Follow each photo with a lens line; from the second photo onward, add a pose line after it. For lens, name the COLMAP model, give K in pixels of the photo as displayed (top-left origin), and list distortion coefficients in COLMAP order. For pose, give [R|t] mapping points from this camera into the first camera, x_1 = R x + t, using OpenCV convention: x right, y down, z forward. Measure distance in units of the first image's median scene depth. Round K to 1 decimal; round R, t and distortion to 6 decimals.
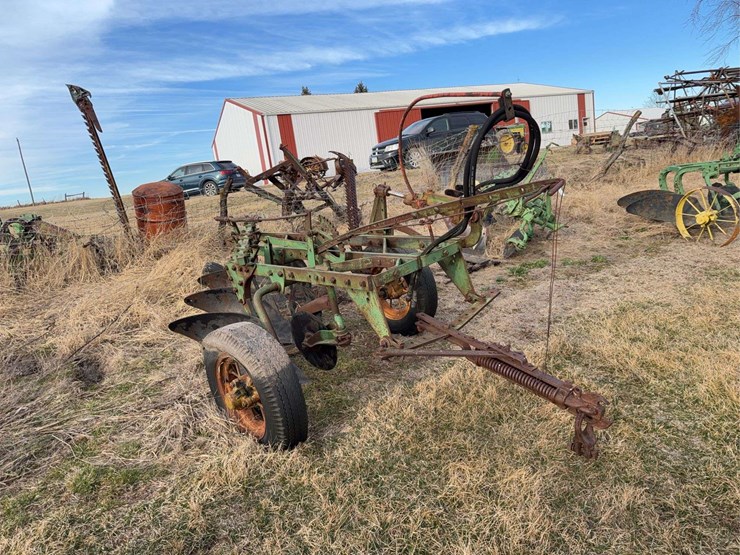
lens RADIAL K [[510.2, 0, 370.0], [0, 510.2, 277.5], [0, 0, 1]] dist [0.048202, -0.073687]
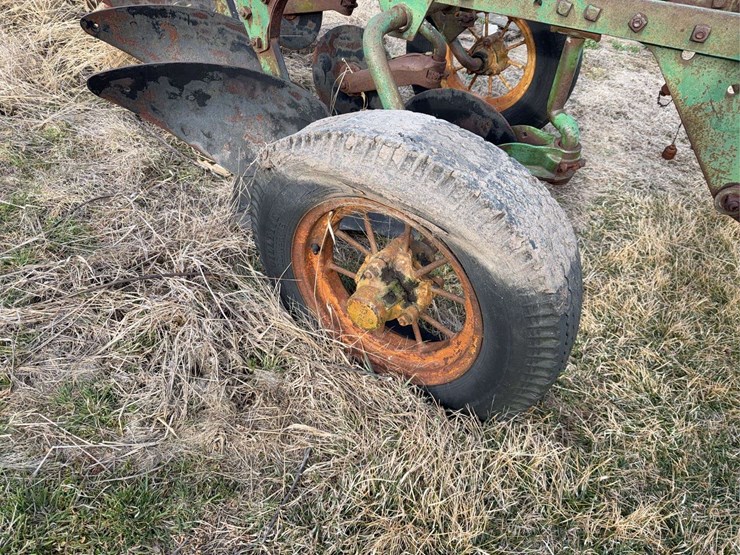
lens RADIAL K [[510.2, 0, 370.0], [0, 510.2, 277.5], [0, 0, 1]] dist [0.048202, -0.073687]
pose [[0.952679, 0.005764, 0.303925, -0.251233], [-0.133172, 0.906680, 0.400245, 0.033321], [-0.273255, -0.421779, 0.864542, 0.420304]]
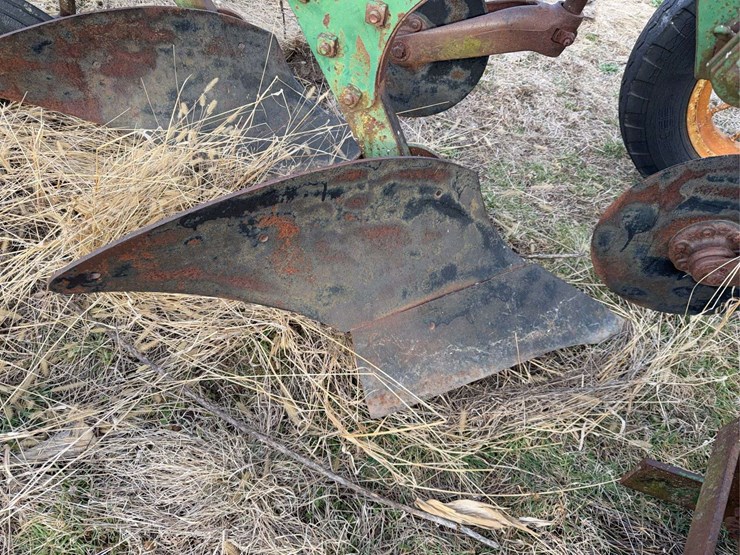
lens RADIAL K [[510.2, 0, 370.0], [0, 510.2, 277.5], [0, 0, 1]] dist [0.048202, -0.073687]
pose [[0.857576, -0.275263, 0.434504, -0.347534], [-0.010058, 0.835615, 0.549224, -0.050674], [-0.514259, -0.475371, 0.713835, 0.830161]]
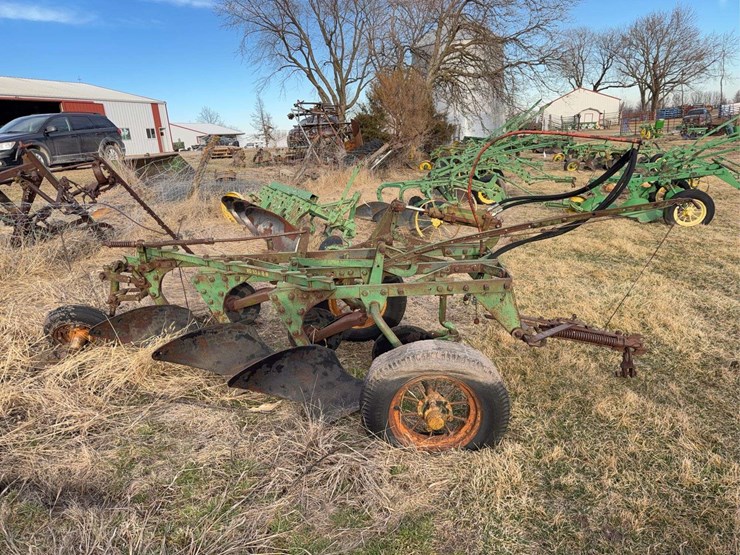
lens RADIAL K [[513.7, 0, 369.0], [0, 513.7, 288.4], [0, 0, 1]] dist [-0.007807, -0.005429]
pose [[0.690909, -0.122122, 0.712553, -0.666418], [0.119192, 0.991383, 0.054339, -0.052893], [-0.713049, 0.047388, 0.699511, 0.249310]]
